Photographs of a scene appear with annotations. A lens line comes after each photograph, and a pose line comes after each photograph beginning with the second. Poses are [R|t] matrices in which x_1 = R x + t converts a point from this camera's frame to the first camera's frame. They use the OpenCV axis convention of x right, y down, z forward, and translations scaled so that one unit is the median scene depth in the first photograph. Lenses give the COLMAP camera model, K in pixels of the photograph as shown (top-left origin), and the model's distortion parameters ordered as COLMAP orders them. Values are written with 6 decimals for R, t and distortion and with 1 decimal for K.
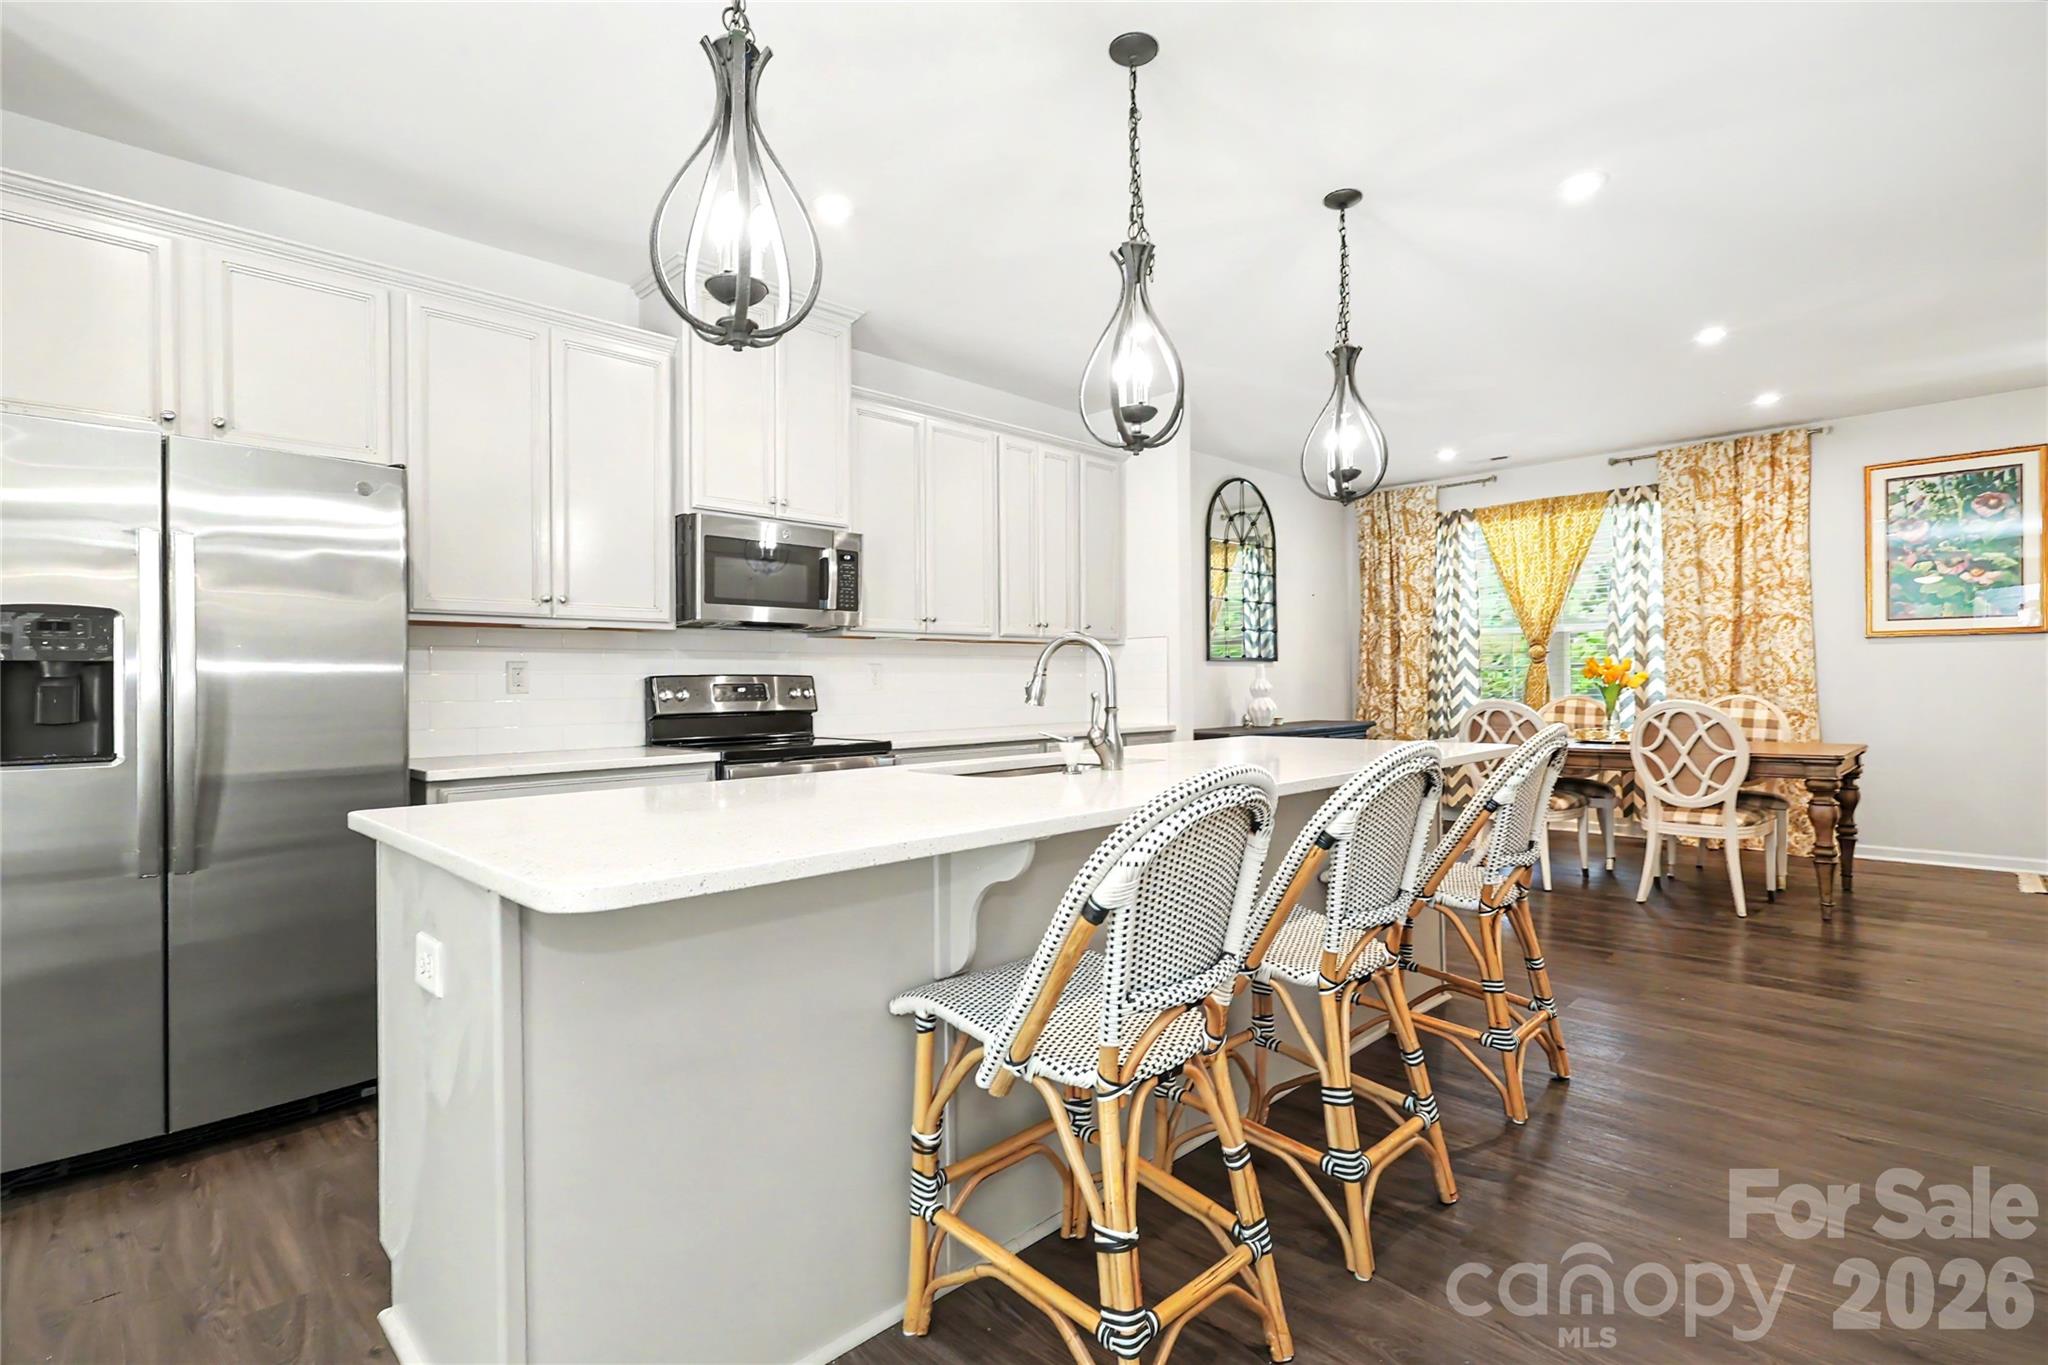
lens RADIAL K [[969.3, 0, 1032.1], [0, 969.3, 669.4], [0, 0, 1]] dist [-0.000863, 0.000538]
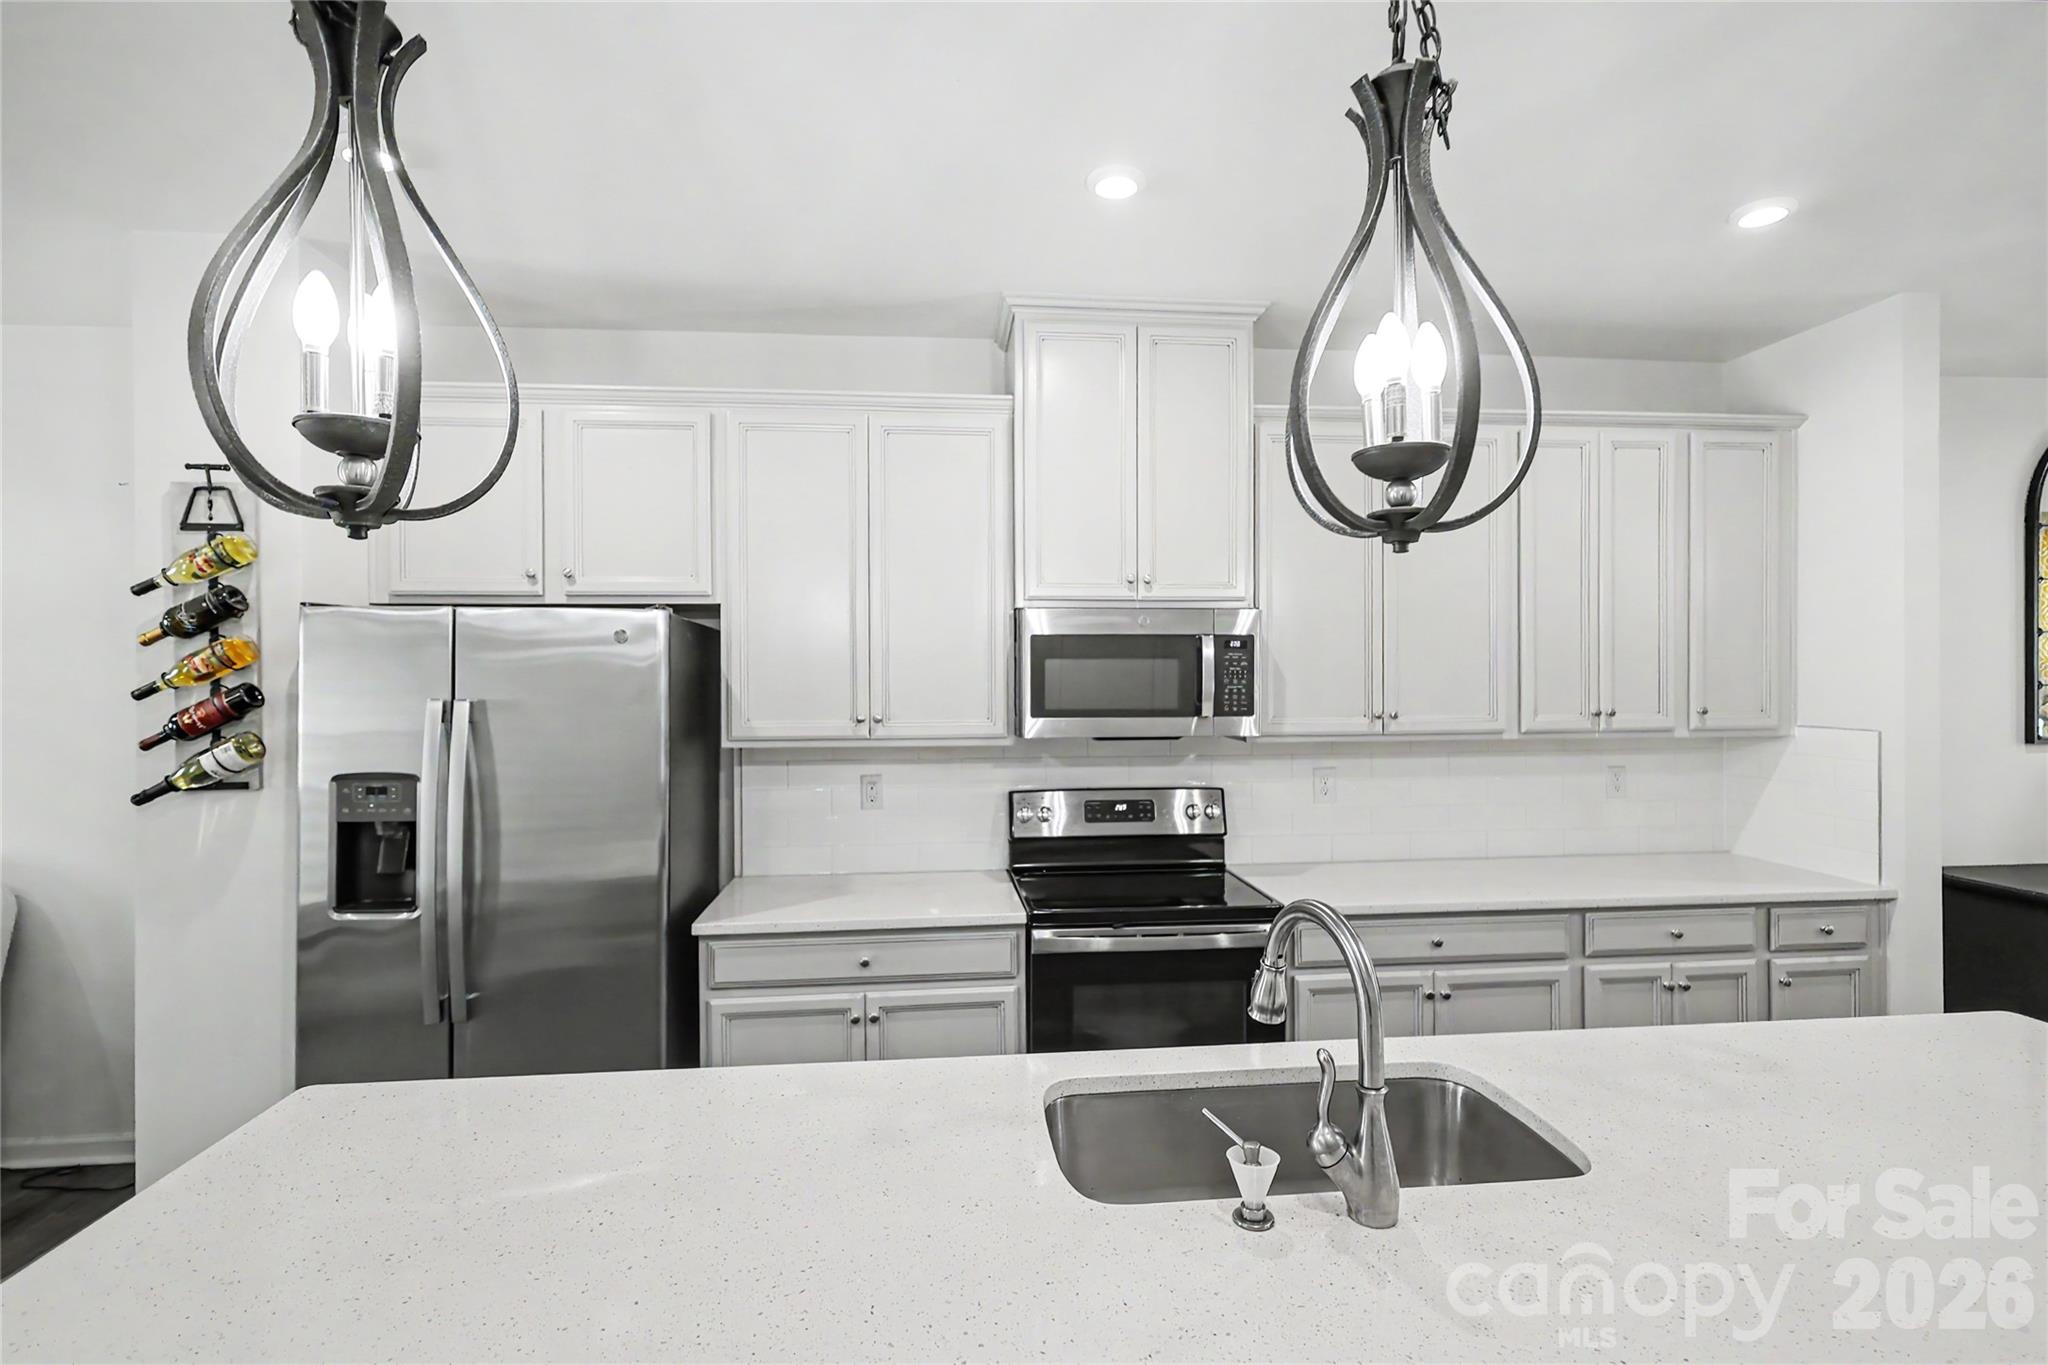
lens RADIAL K [[969.3, 0, 1032.1], [0, 969.3, 669.4], [0, 0, 1]] dist [-0.000863, 0.000538]
pose [[0.769573, 0.004256, -0.638545, 0.174099], [0.005002, 0.999907, 0.012692, -0.114675], [0.638539, -0.012961, 0.769480, 0.360813]]
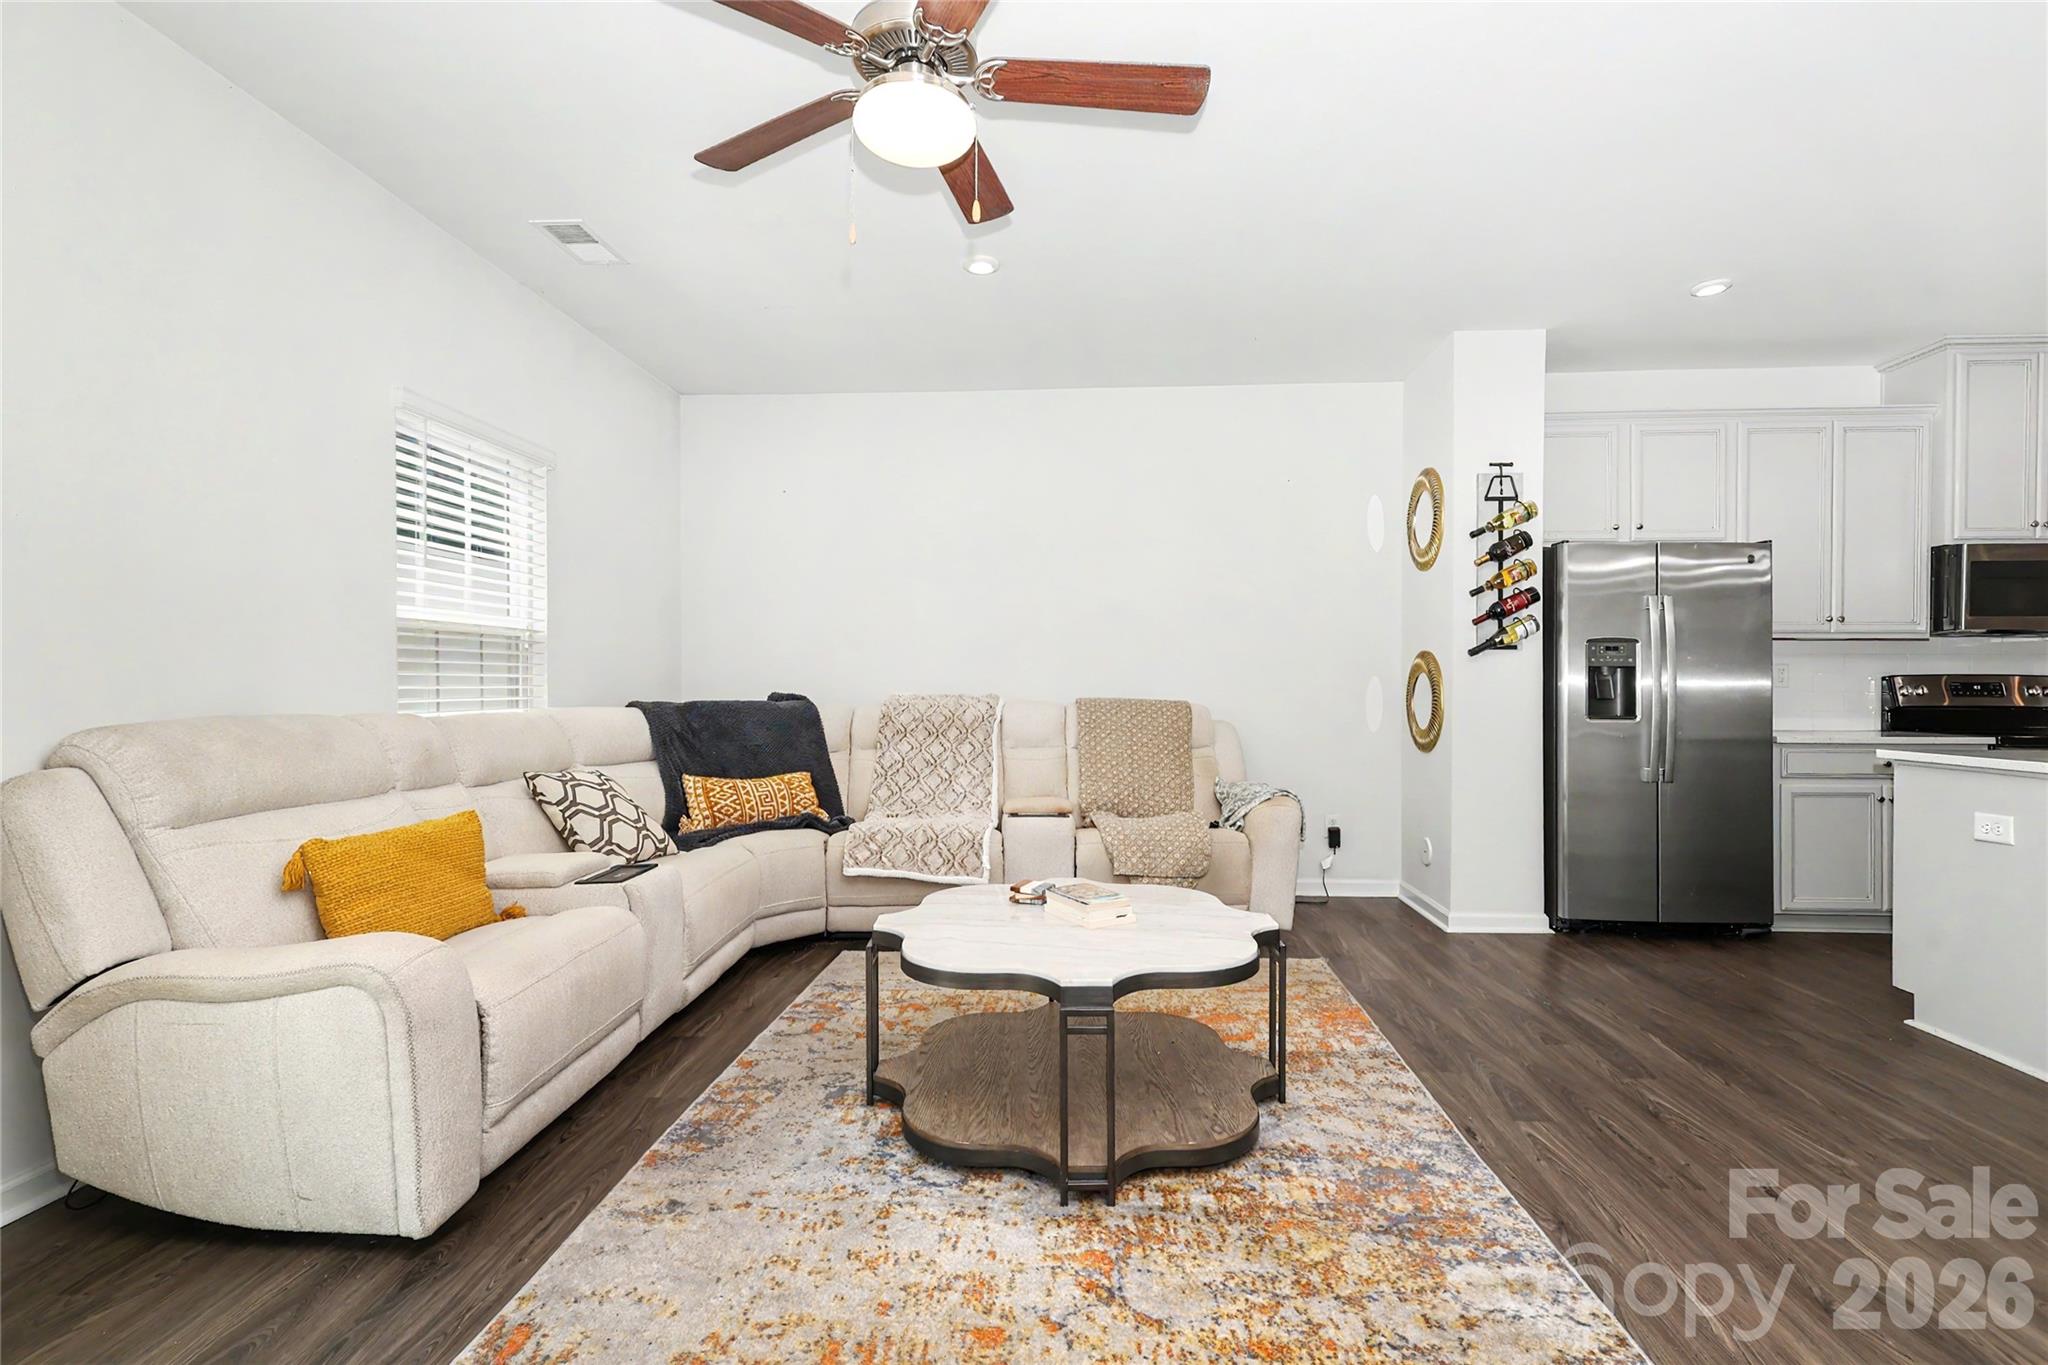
lens RADIAL K [[973.8, 0, 1024.0], [0, 973.8, 682.5], [0, 0, 1]] dist [0.001946, -0.000216]
pose [[0.647790, 0.009469, -0.761760, -0.163018], [0.000831, 0.999913, 0.013135, -0.001810], [0.761818, -0.009142, 0.647727, -0.683105]]
